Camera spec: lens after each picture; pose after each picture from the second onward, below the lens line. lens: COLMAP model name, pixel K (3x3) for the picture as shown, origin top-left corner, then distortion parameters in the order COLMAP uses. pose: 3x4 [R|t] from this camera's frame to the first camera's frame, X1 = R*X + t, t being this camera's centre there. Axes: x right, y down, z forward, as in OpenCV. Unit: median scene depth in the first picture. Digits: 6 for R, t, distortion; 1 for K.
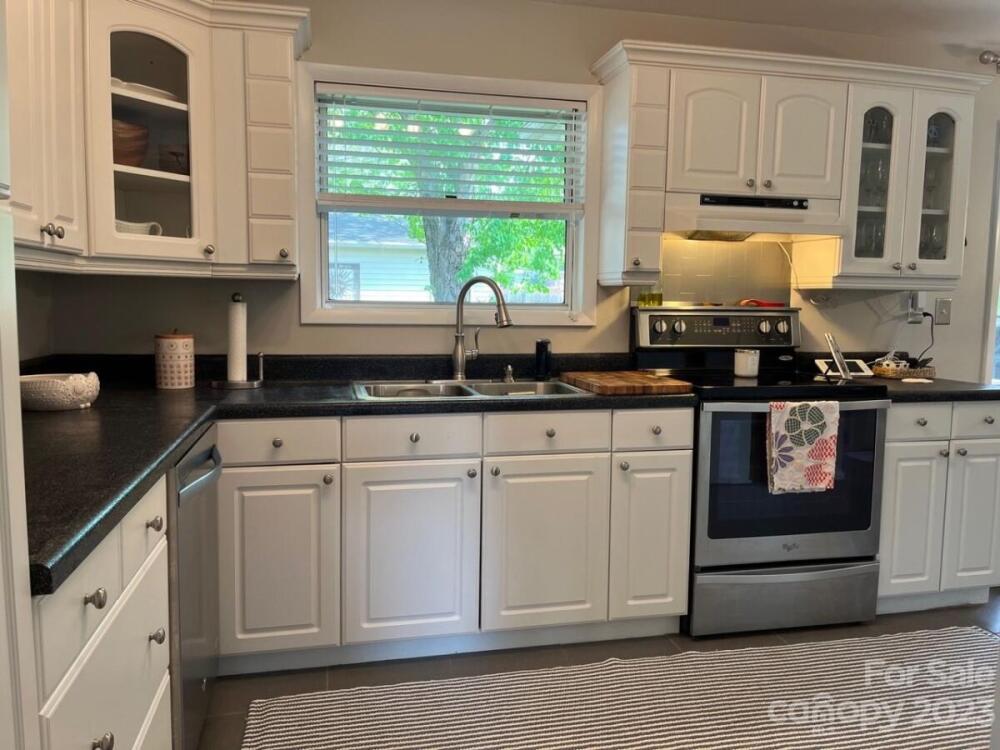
lens RADIAL K [[769.1, 0, 503.0], [0, 769.1, 371.4], [0, 0, 1]] dist [0.037873, -0.001518]
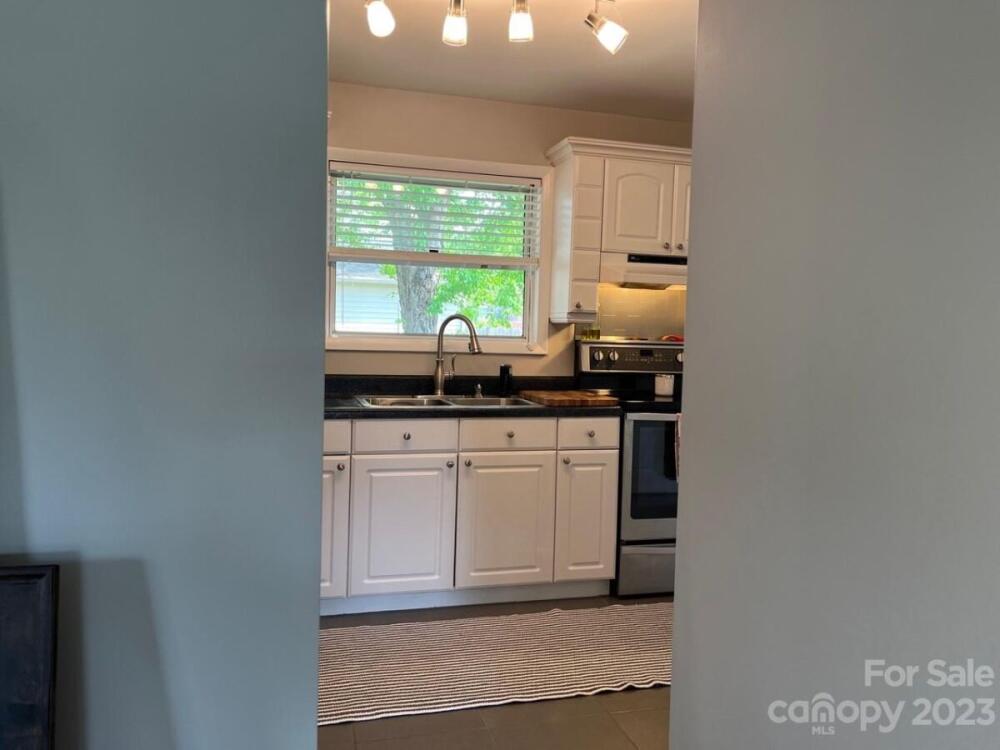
lens RADIAL K [[769.1, 0, 503.0], [0, 769.1, 371.4], [0, 0, 1]] dist [0.037873, -0.001518]
pose [[0.998766, 0.012188, 0.048137, -0.013373], [-0.010066, 0.998977, -0.044081, 0.026731], [-0.048625, 0.043542, 0.997868, -0.273150]]
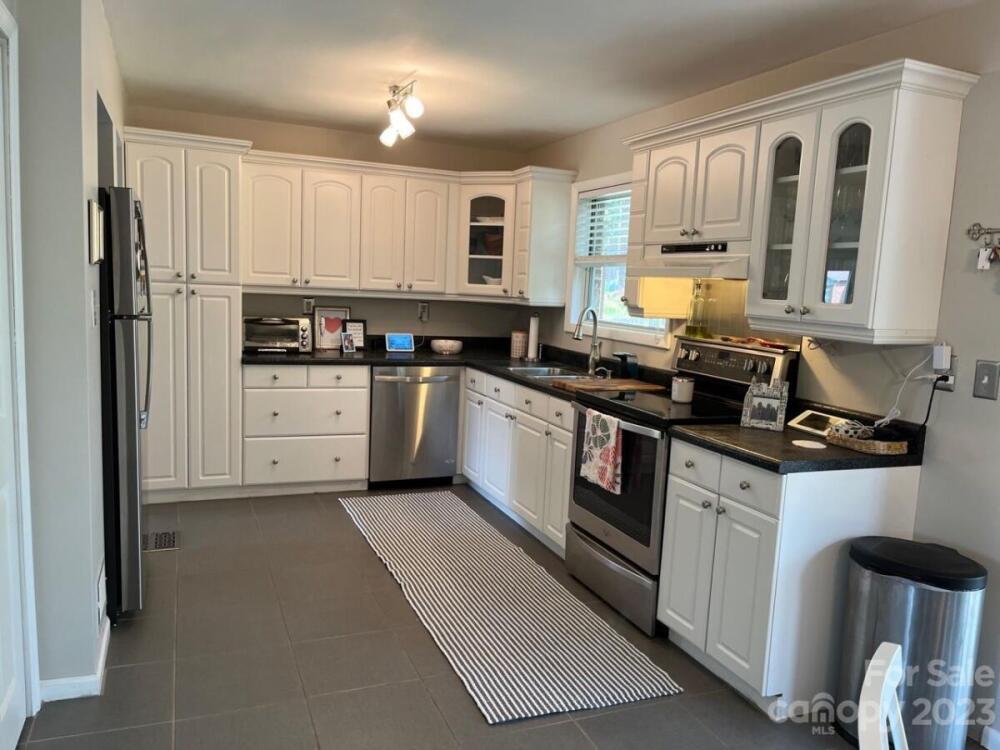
lens RADIAL K [[765.9, 0, 507.2], [0, 765.9, 381.6], [0, 0, 1]] dist [0.072849, -0.091569]
pose [[0.161015, 0.123624, -0.979179, 1.450511], [-0.138793, 0.985101, 0.101549, -0.107038], [0.977144, 0.119552, 0.175774, 0.578427]]
